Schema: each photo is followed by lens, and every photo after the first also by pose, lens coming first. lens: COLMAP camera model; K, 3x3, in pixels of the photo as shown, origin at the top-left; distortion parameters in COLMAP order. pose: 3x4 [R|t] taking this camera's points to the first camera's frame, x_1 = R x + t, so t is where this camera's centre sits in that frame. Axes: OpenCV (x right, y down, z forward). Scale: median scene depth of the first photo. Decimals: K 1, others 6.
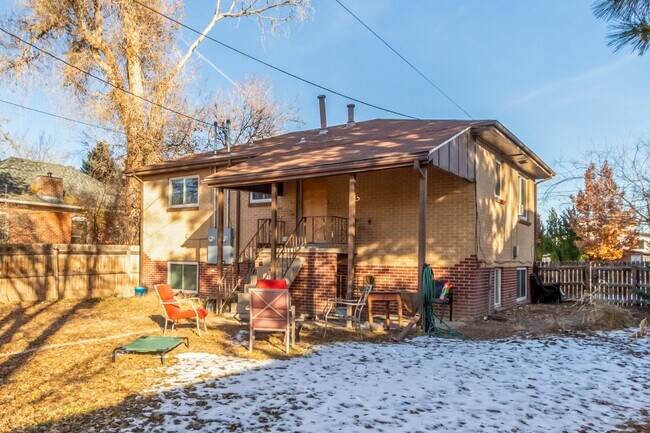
lens RADIAL K [[540.7, 0, 211.5], [0, 540.7, 258.6], [0, 0, 1]] dist [-0.001709, 0.000339]
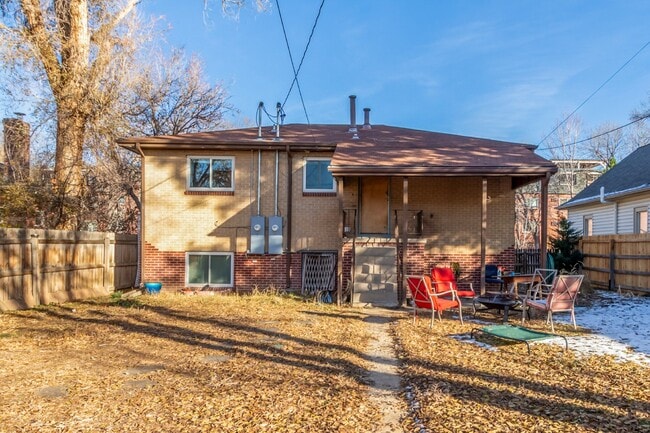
lens RADIAL K [[518.5, 0, 391.9], [0, 518.5, 247.3], [0, 0, 1]] dist [-0.001527, 0.000349]
pose [[0.756384, -0.003052, 0.654121, -0.390773], [0.002877, 0.999995, 0.001339, -0.003218], [-0.654121, 0.000869, 0.756389, 0.168061]]
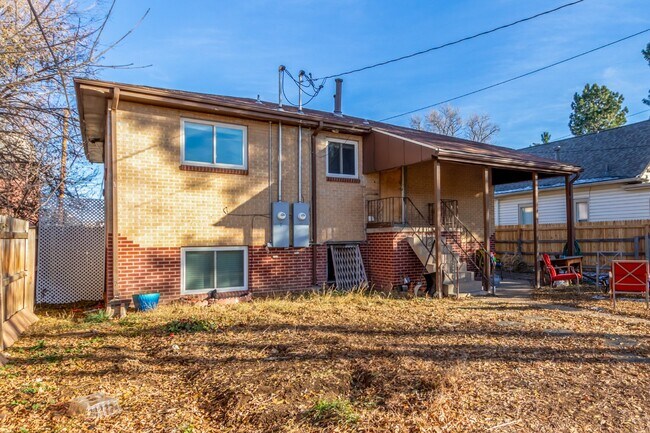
lens RADIAL K [[446.1, 0, 405.7], [0, 446.1, 234.0], [0, 0, 1]] dist [-0.001388, 0.000380]
pose [[0.256415, -0.005220, 0.966553, -0.544961], [0.020609, 0.999788, -0.000068, -0.007085], [-0.966347, 0.019937, 0.256468, 0.640367]]
